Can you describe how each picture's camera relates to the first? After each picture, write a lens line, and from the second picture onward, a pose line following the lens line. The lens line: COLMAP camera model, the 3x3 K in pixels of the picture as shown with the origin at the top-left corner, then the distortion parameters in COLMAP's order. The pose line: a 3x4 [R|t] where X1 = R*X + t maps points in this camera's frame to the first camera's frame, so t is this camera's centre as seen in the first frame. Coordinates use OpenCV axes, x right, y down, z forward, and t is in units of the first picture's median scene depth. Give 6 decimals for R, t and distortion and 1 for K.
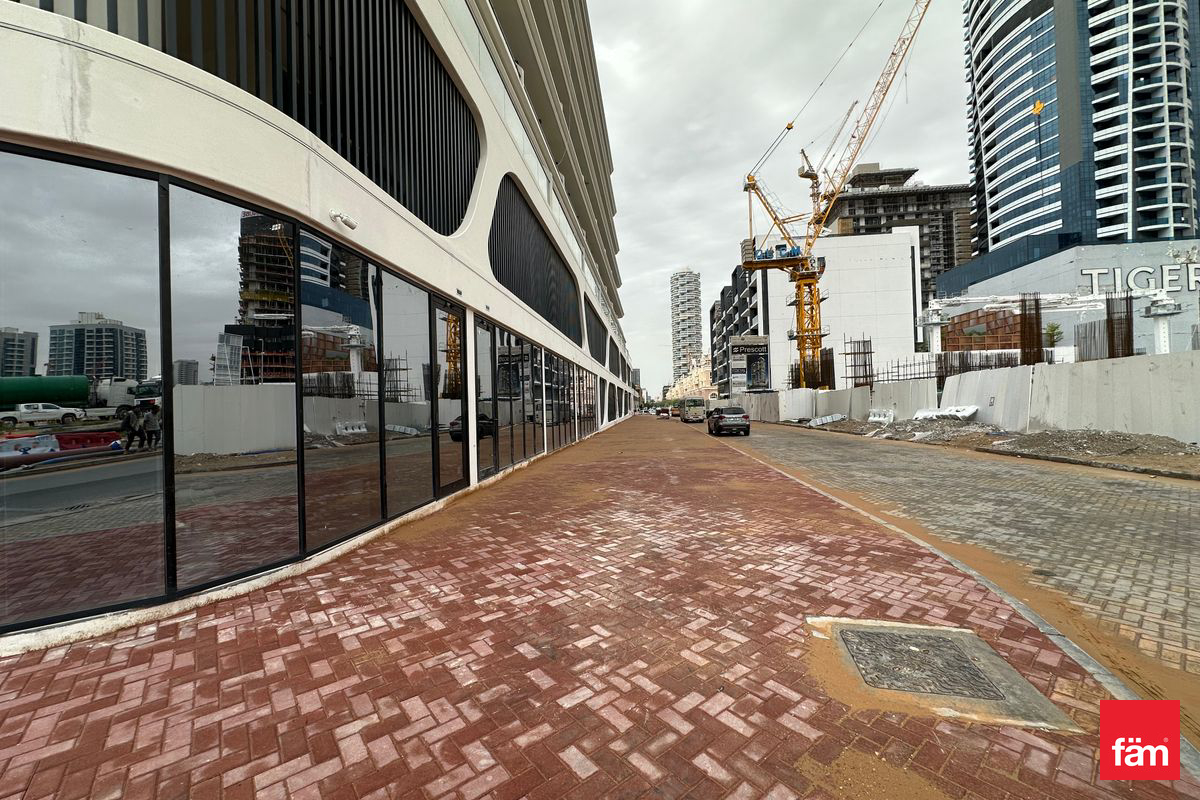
lens RADIAL K [[477.9, 0, 601.4], [0, 477.9, 400.3], [0, 0, 1]] dist [-0.003235, 0.000376]
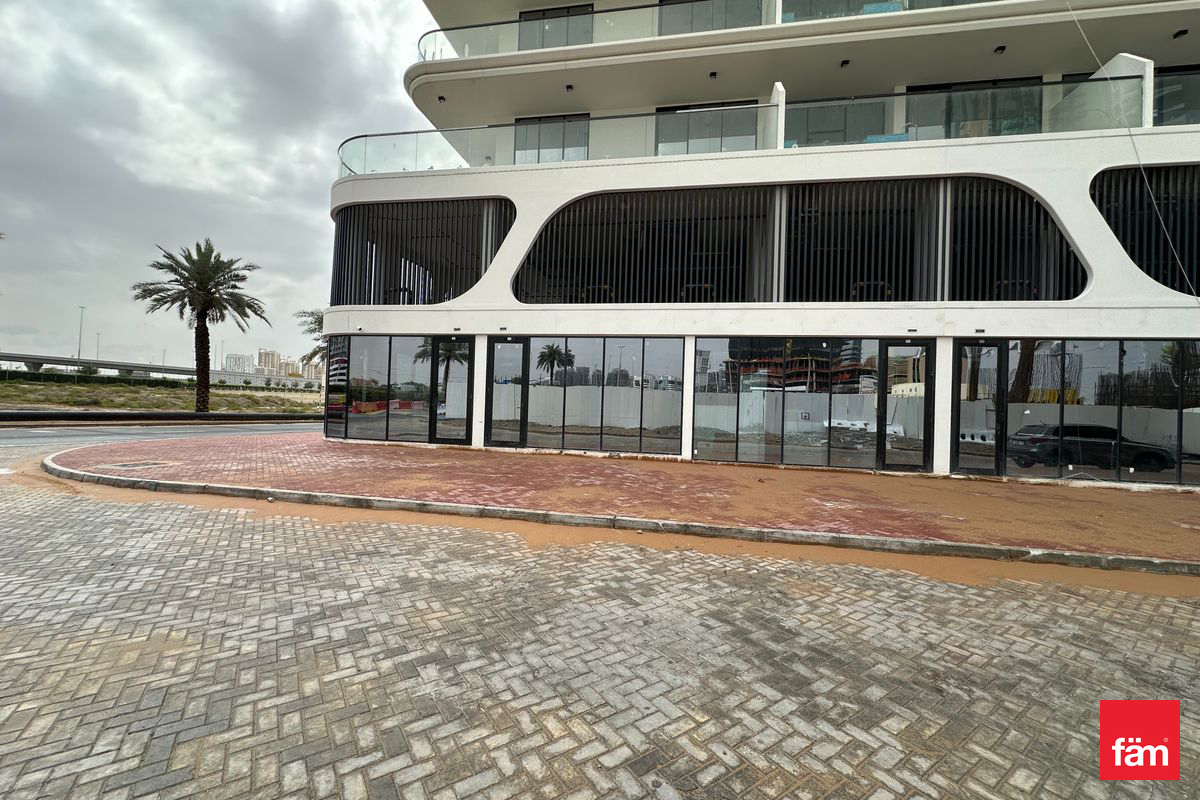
lens RADIAL K [[477.9, 0, 601.4], [0, 477.9, 400.3], [0, 0, 1]] dist [-0.003235, 0.000376]
pose [[-0.070408, 0.016397, -0.997384, 0.471643], [-0.018926, 0.999663, 0.017771, -0.003904], [0.997339, 0.020128, -0.070074, 0.559356]]
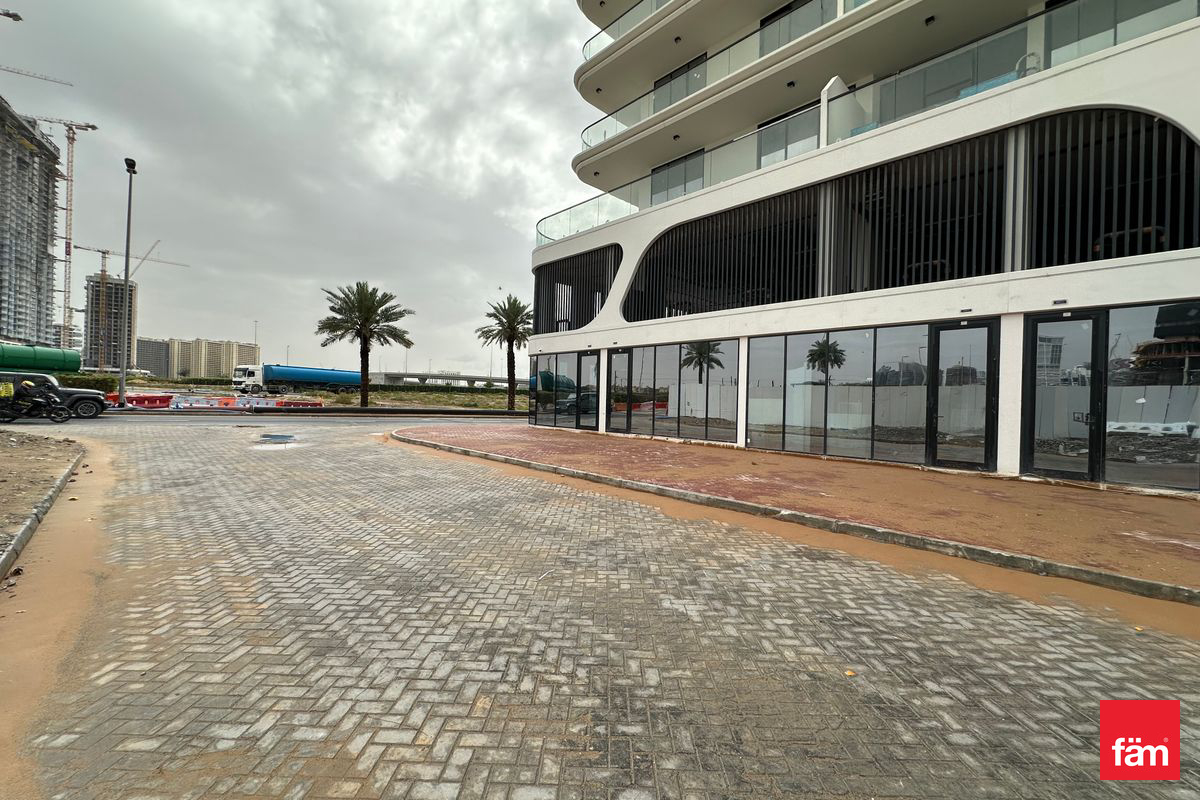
lens RADIAL K [[478.5, 0, 601.3], [0, 478.5, 400.3], [0, 0, 1]] dist [-0.002520, 0.000650]
pose [[-0.634254, 0.014531, -0.772988, 0.508980], [0.002882, 0.999861, 0.016431, 0.000767], [0.773119, 0.008194, -0.634208, 0.865536]]
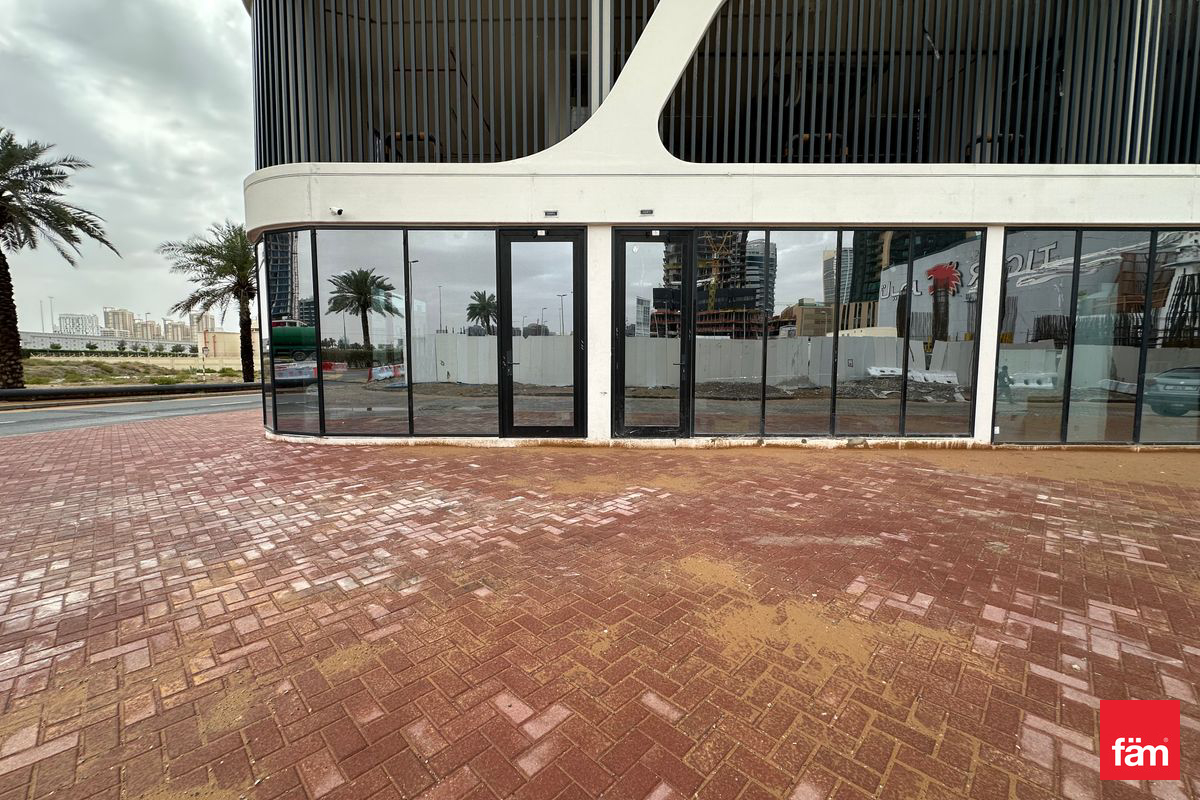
lens RADIAL K [[477.9, 0, 601.4], [0, 477.9, 400.3], [0, 0, 1]] dist [-0.003235, 0.000376]
pose [[0.106189, 0.108711, -0.988385, 0.208727], [0.006592, 0.993907, 0.110027, 0.005977], [0.994324, -0.018199, 0.104825, 0.338201]]
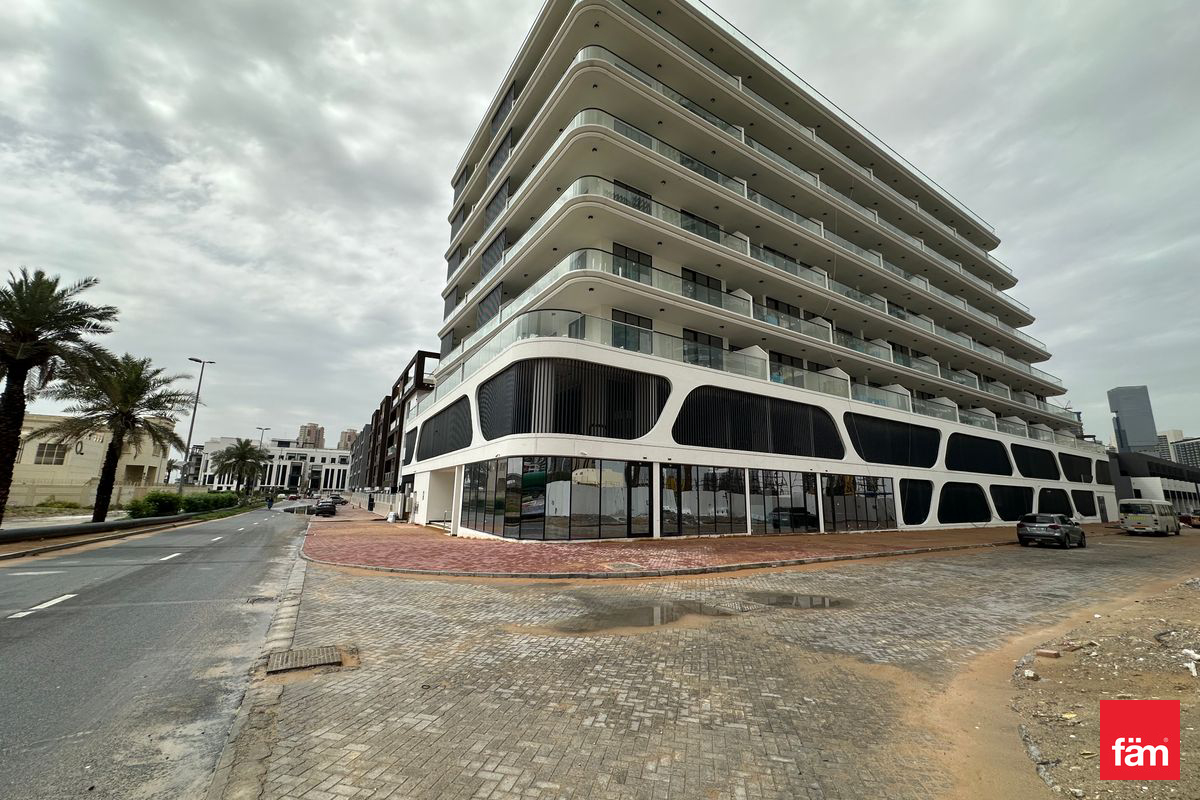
lens RADIAL K [[478.5, 0, 601.3], [0, 478.5, 400.3], [0, 0, 1]] dist [-0.002520, 0.000650]
pose [[0.630981, -0.114256, -0.767338, 0.537502], [-0.025460, 0.985513, -0.167678, -0.032200], [0.775380, 0.125338, 0.618931, -0.281612]]
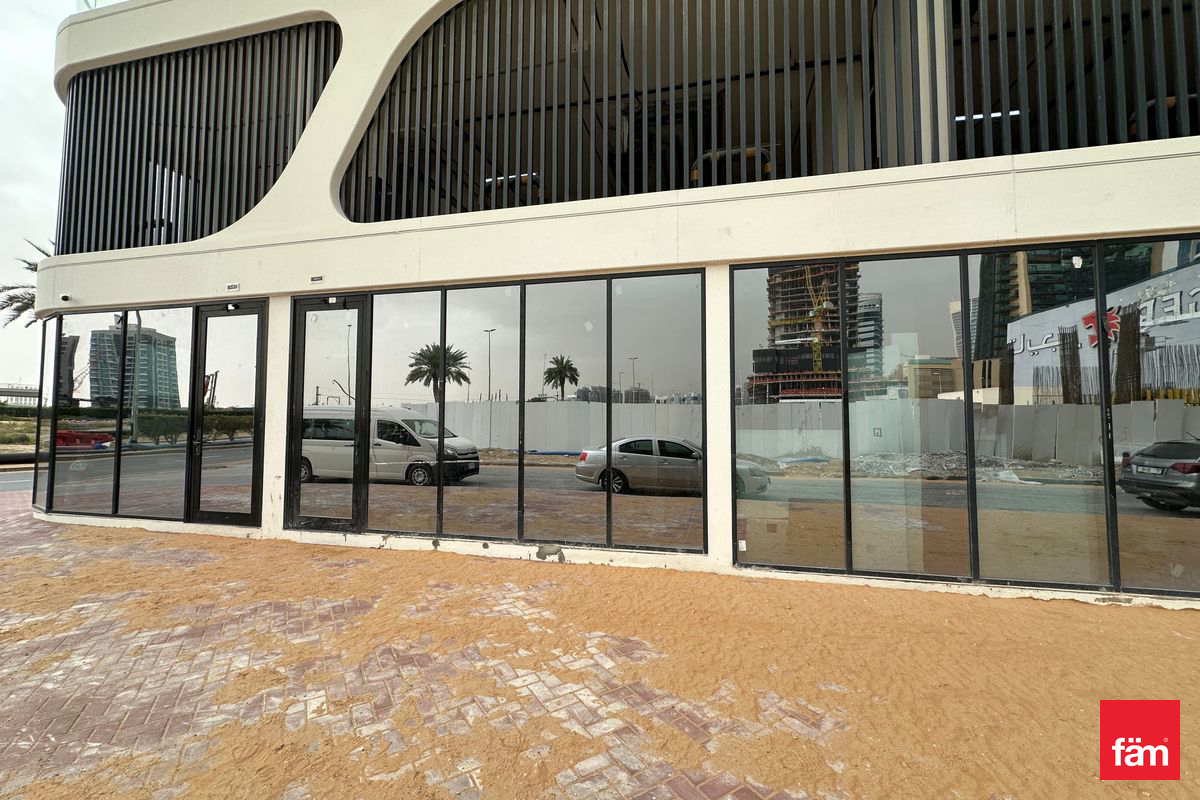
lens RADIAL K [[478.5, 0, 601.3], [0, 478.5, 400.3], [0, 0, 1]] dist [-0.002520, 0.000650]
pose [[-0.118329, -0.021740, -0.992736, 0.154565], [0.011796, 0.999659, -0.023298, -0.000280], [0.992904, -0.014467, -0.118032, 0.591236]]
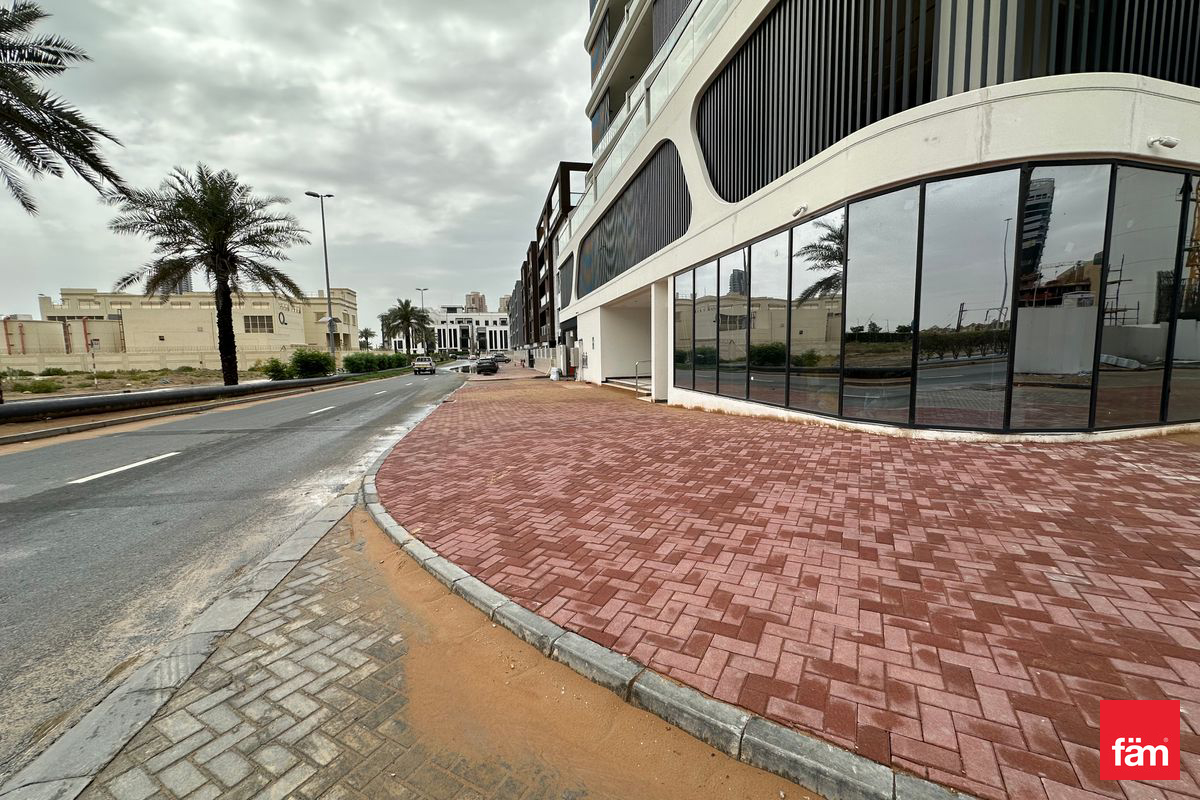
lens RADIAL K [[478.5, 0, 601.3], [0, 478.5, 400.3], [0, 0, 1]] dist [-0.002520, 0.000650]
pose [[0.375229, 0.115912, -0.919656, 0.012307], [0.018351, 0.991027, 0.132395, 0.009201], [0.926751, -0.066555, 0.369735, -0.136572]]
